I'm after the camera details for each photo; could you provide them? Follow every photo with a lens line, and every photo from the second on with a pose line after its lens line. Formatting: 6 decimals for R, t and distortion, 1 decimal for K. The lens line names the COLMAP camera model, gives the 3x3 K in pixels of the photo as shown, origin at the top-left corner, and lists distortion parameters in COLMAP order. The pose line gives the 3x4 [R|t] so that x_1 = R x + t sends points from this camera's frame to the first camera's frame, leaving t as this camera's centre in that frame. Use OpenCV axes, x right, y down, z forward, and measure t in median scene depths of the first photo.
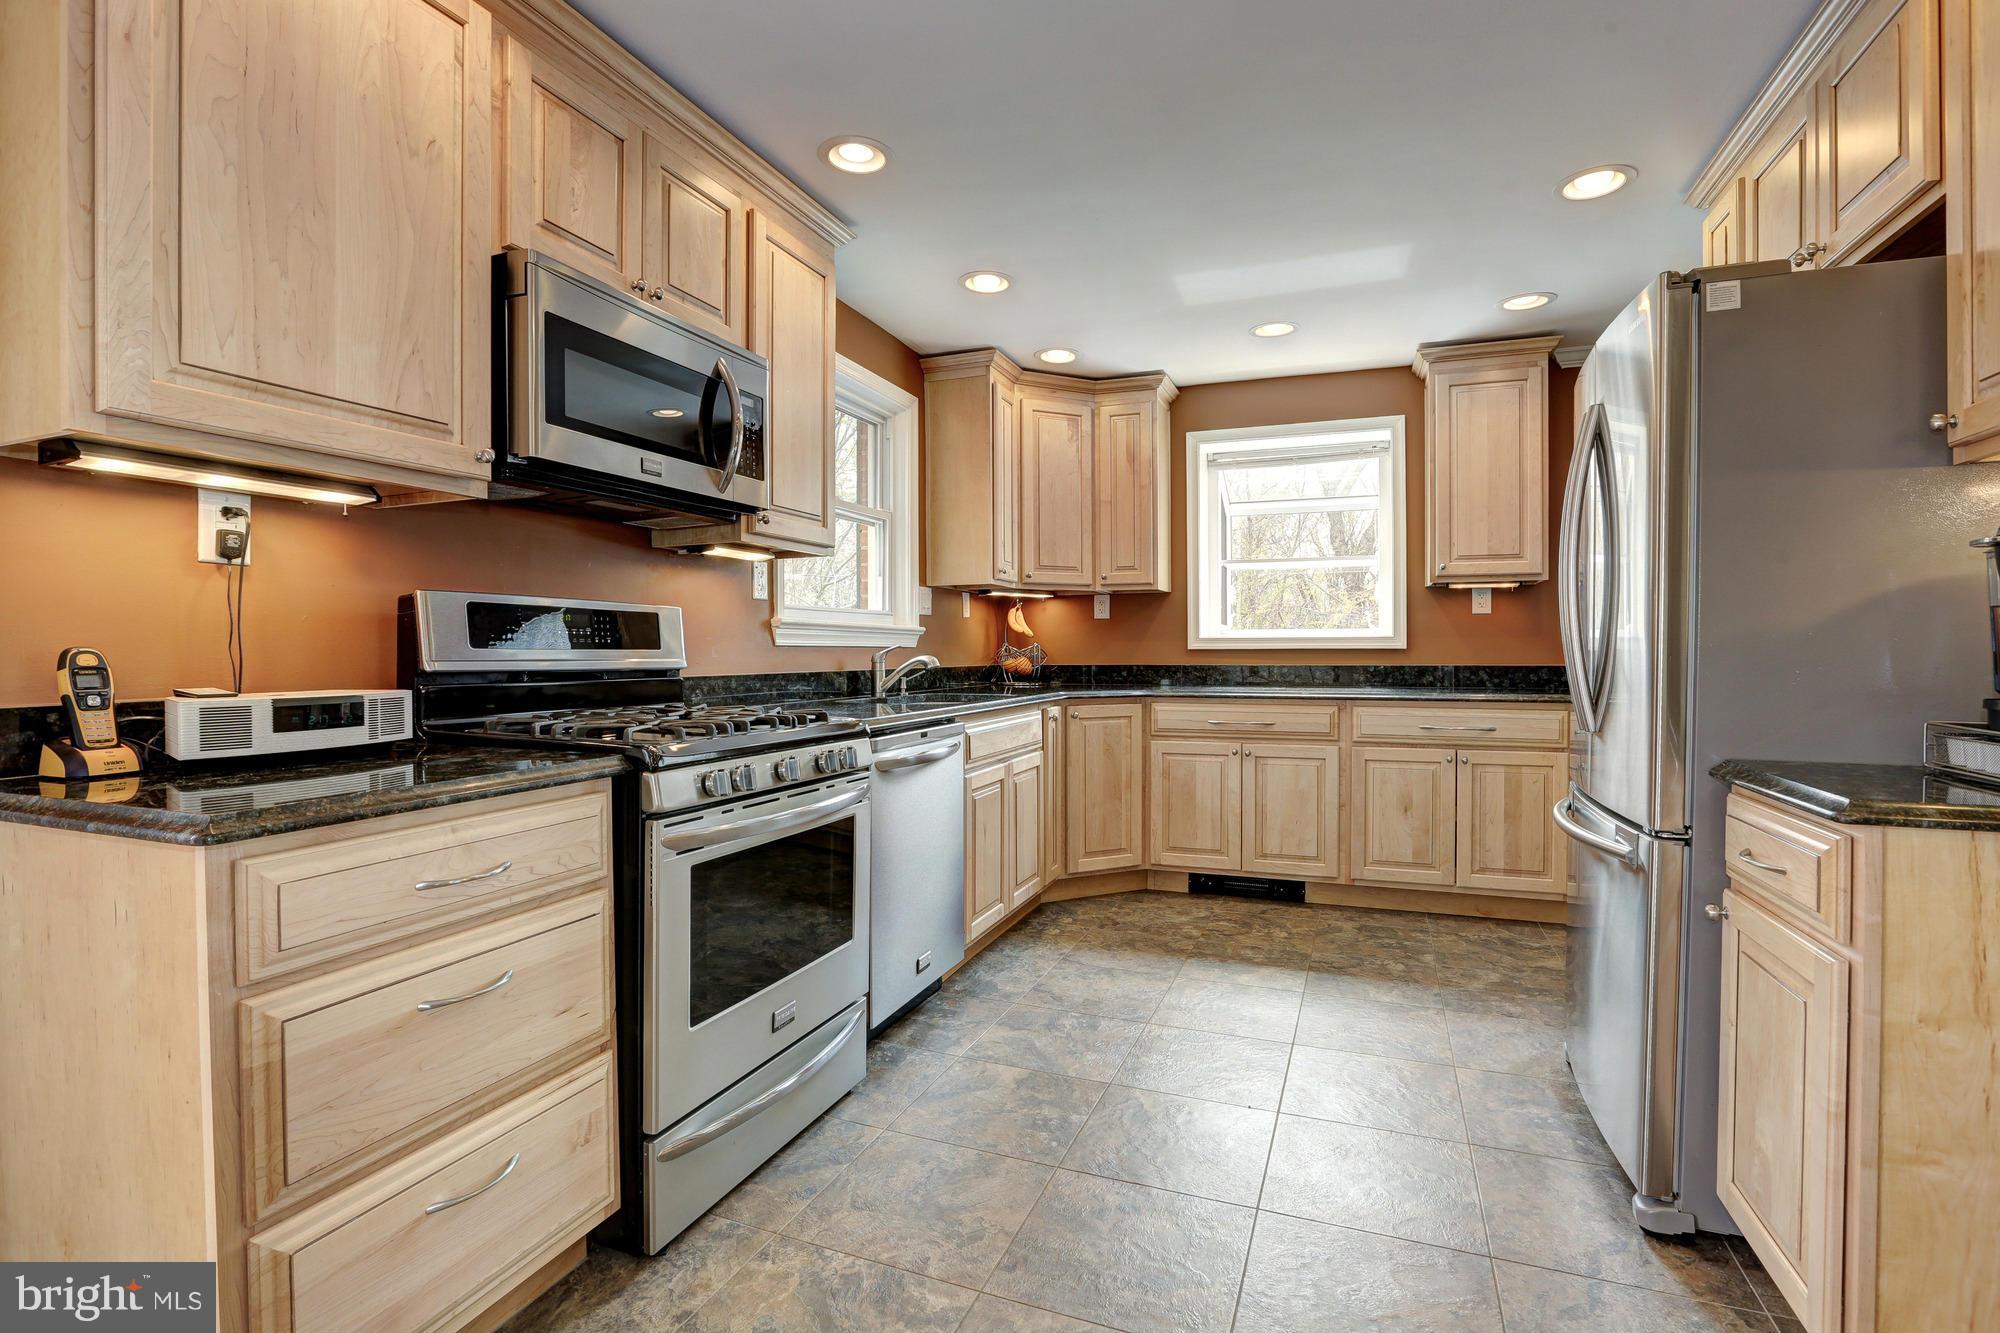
lens RADIAL K [[928.3, 0, 1015.8], [0, 928.3, 658.5], [0, 0, 1]] dist [-0.021242, 0.000861]
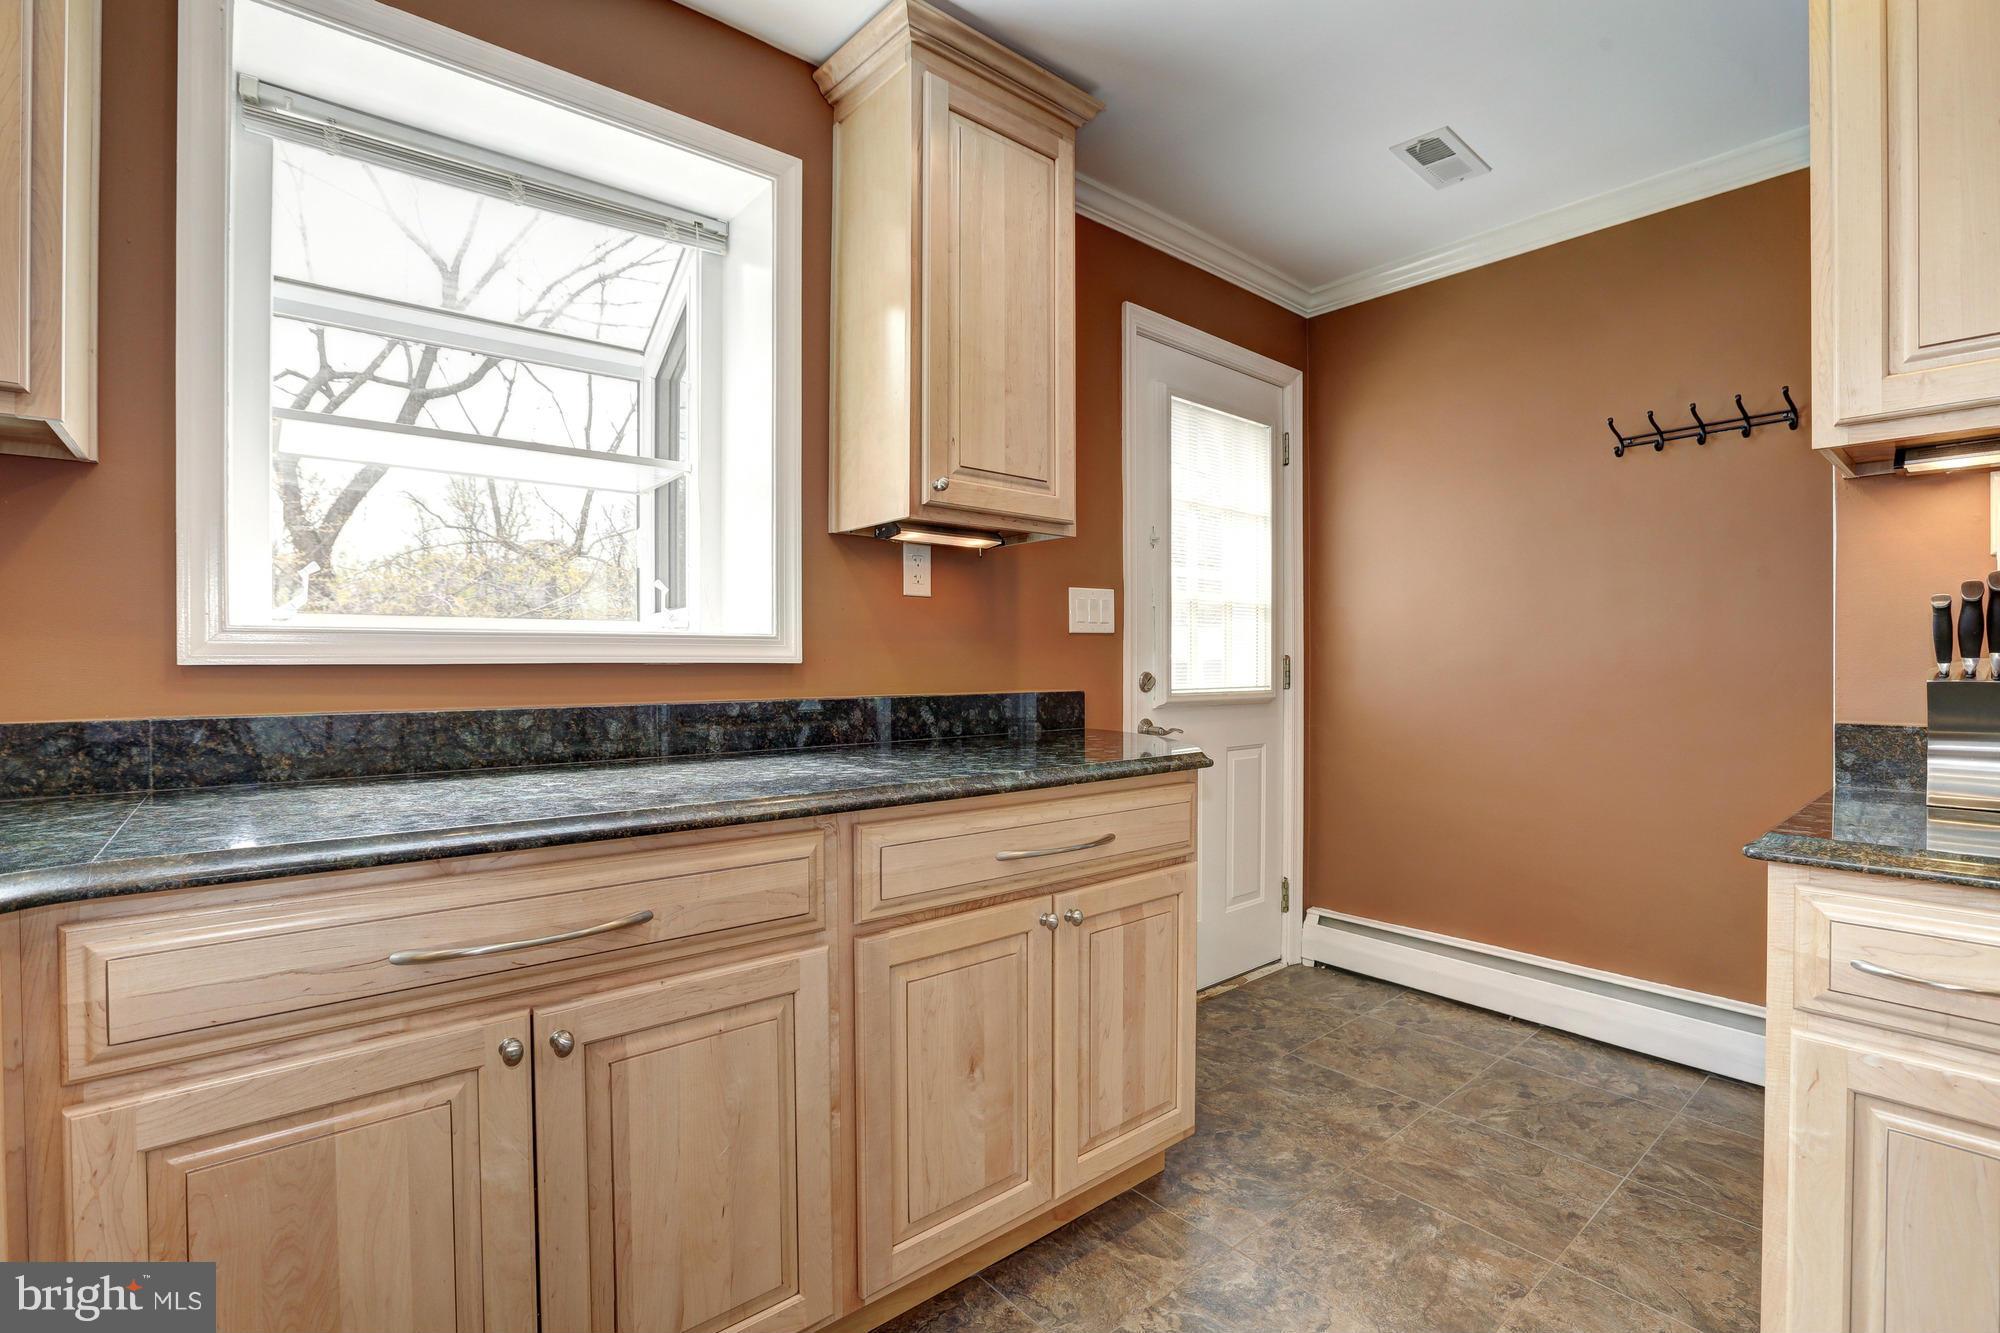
lens RADIAL K [[913.6, 0, 1000.0], [0, 913.6, 666.5], [0, 0, 1]] dist [-0.046553, 0.000551]
pose [[0.490149, -0.001115, 0.871638, 0.081396], [0.007721, 0.999966, -0.003063, -0.007366], [-0.871604, 0.008231, 0.490141, 0.744117]]
